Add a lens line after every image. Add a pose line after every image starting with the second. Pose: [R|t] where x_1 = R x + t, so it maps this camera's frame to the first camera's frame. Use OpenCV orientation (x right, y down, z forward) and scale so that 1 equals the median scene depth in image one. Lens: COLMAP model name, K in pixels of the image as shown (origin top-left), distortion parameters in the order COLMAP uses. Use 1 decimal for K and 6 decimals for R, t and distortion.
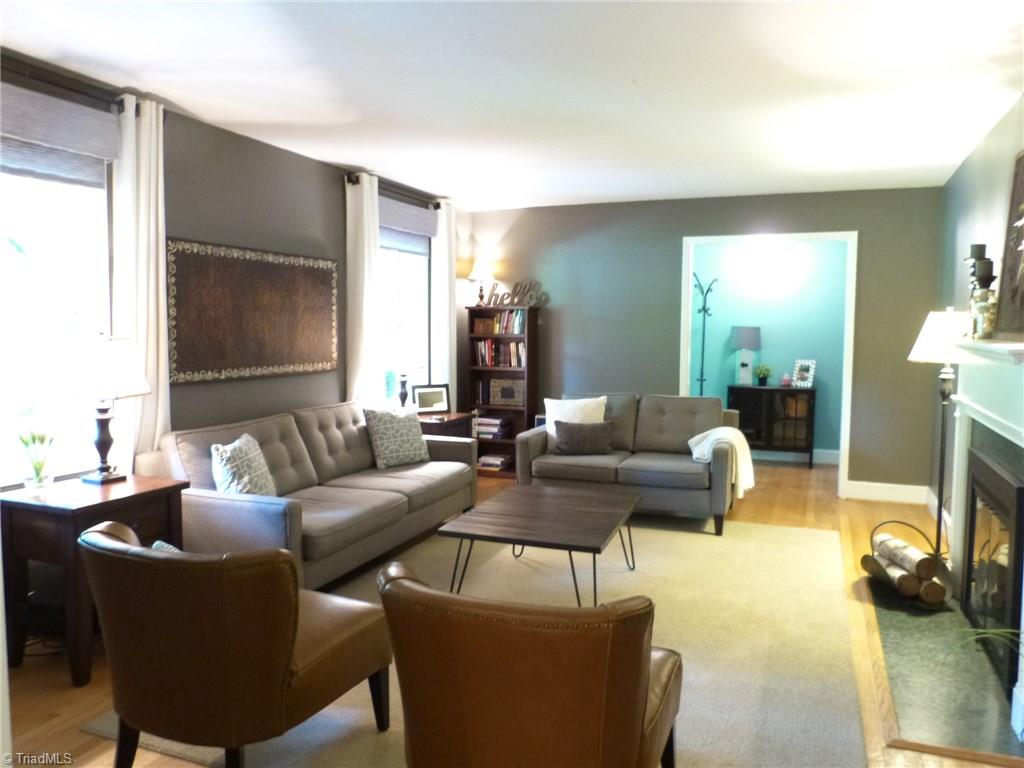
lens RADIAL K [[760.7, 0, 512.0], [0, 760.7, 384.0], [0, 0, 1]] dist [-0.026843, 0.000315]
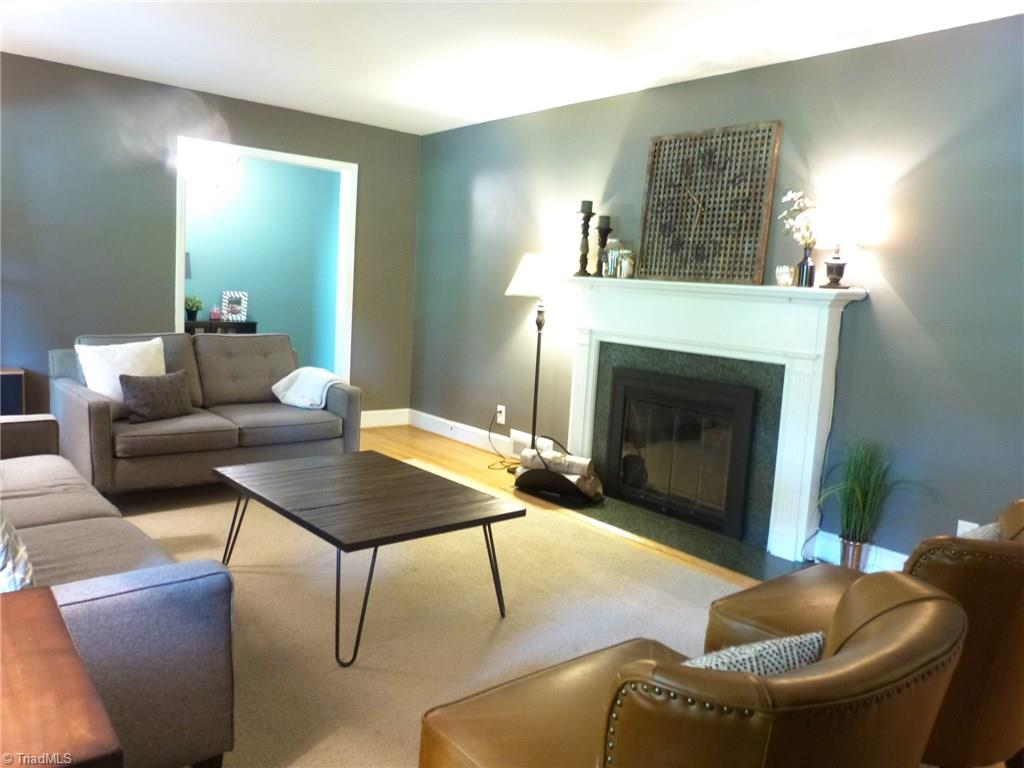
lens RADIAL K [[760.7, 0, 512.0], [0, 760.7, 384.0], [0, 0, 1]] dist [-0.026843, 0.000315]
pose [[0.483258, -0.089610, 0.870880, -0.381462], [0.010075, 0.995251, 0.096817, -0.007695], [-0.875420, -0.038013, 0.481866, 0.355250]]
